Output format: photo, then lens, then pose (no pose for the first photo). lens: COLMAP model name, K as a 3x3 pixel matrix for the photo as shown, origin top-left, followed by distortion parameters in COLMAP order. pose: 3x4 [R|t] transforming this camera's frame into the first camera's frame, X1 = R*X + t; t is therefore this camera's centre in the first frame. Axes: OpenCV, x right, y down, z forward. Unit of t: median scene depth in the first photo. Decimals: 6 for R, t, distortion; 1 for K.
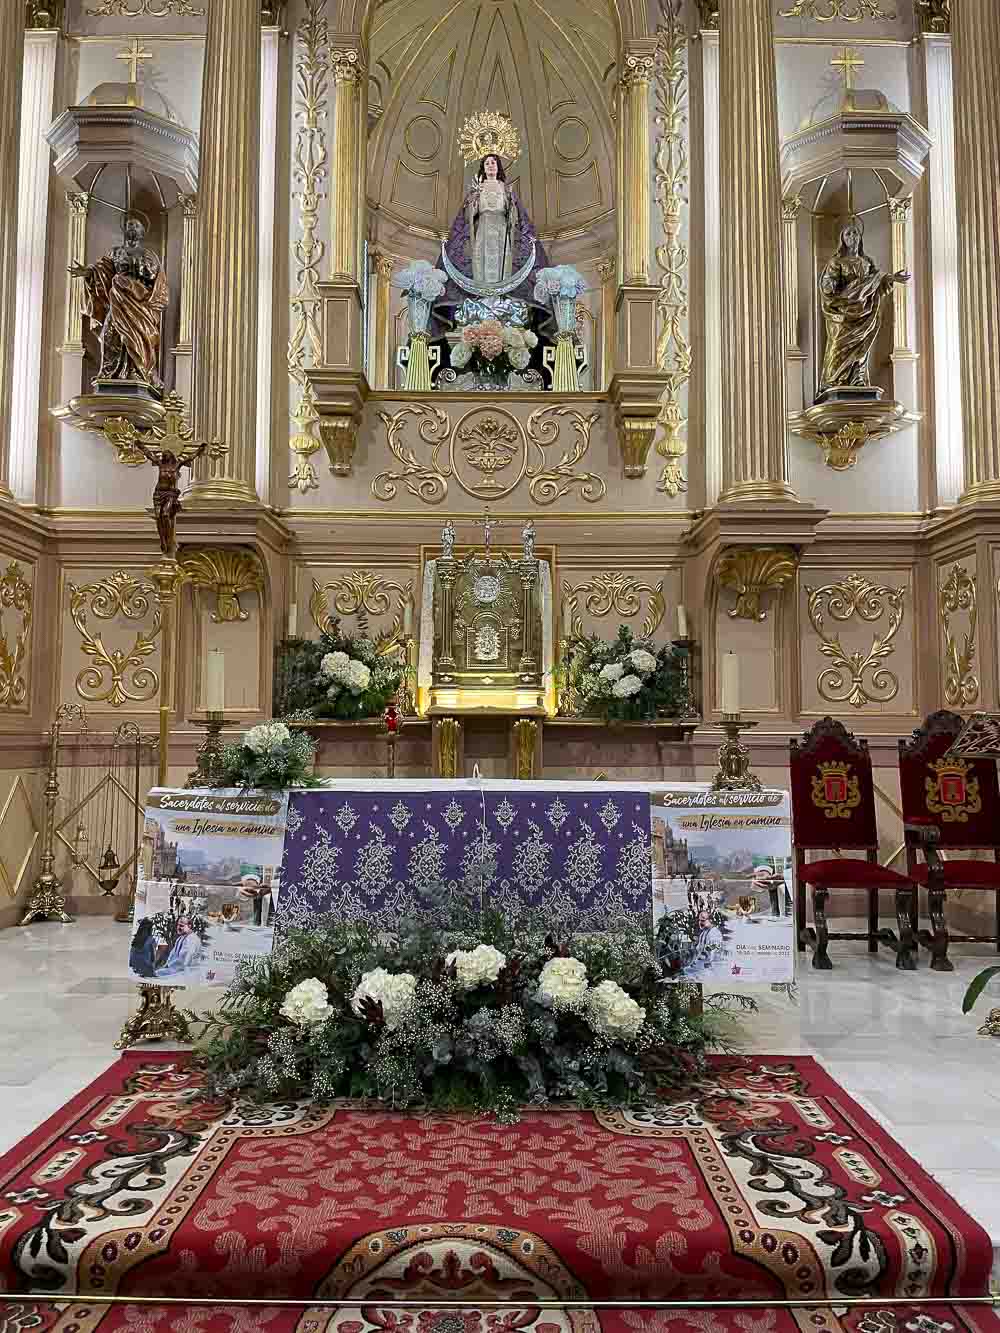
lens RADIAL K [[1007.0, 0, 500.0], [0, 1007.0, 666.5], [0, 0, 1]] dist [0.098056, -0.139722]
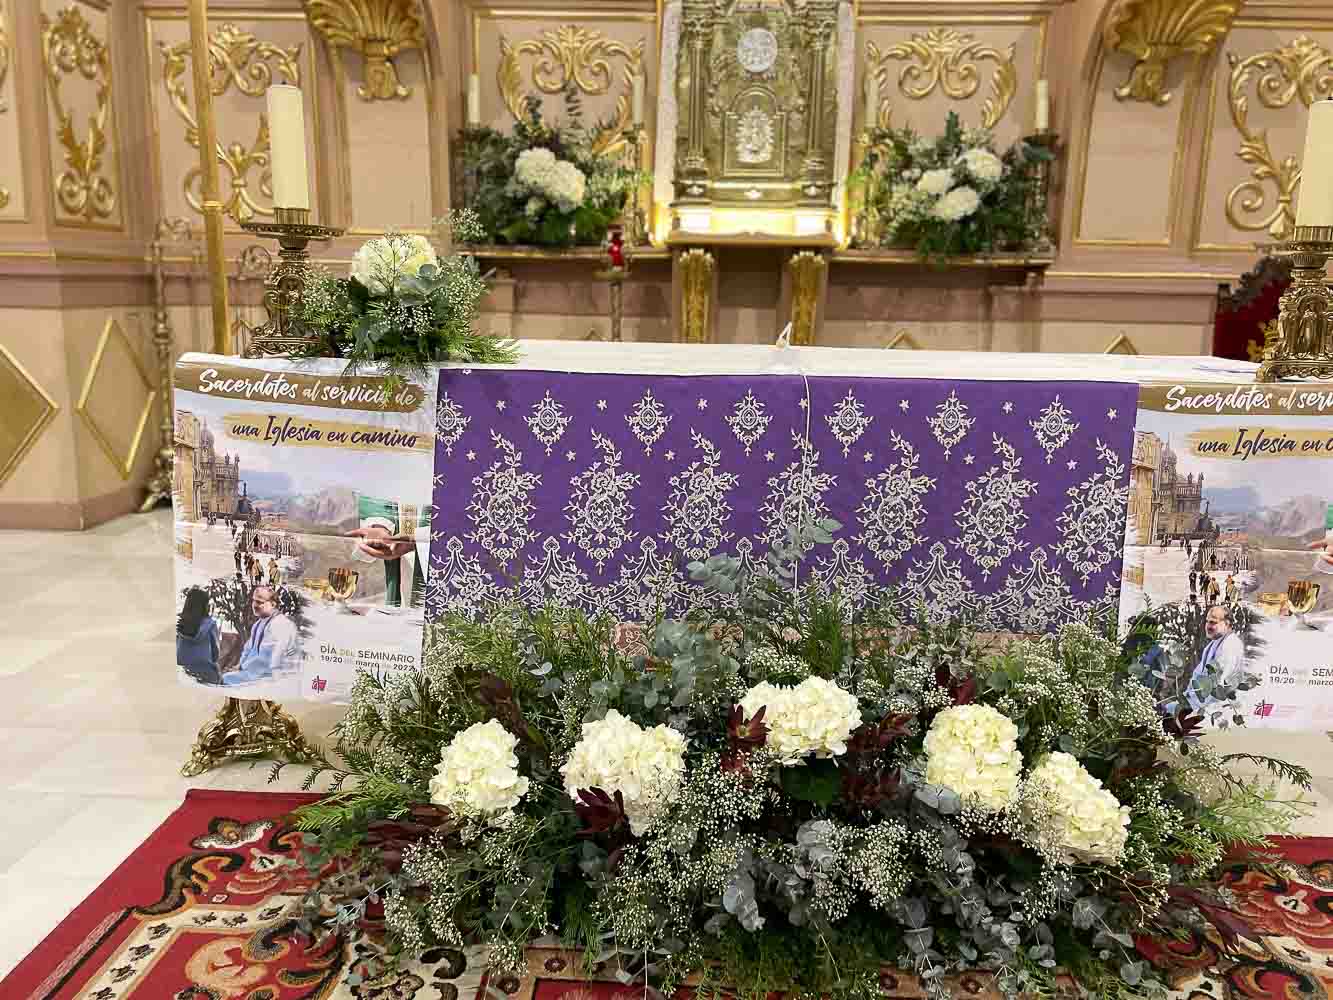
lens RADIAL K [[1007.0, 0, 677.2], [0, 1007.0, 495.9], [0, 0, 1]] dist [0.098056, -0.139722]
pose [[0.999129, 0.023587, -0.034409, -0.064231], [-0.013256, 0.961577, 0.274215, 0.040803], [0.039555, -0.273520, 0.961053, 0.477379]]
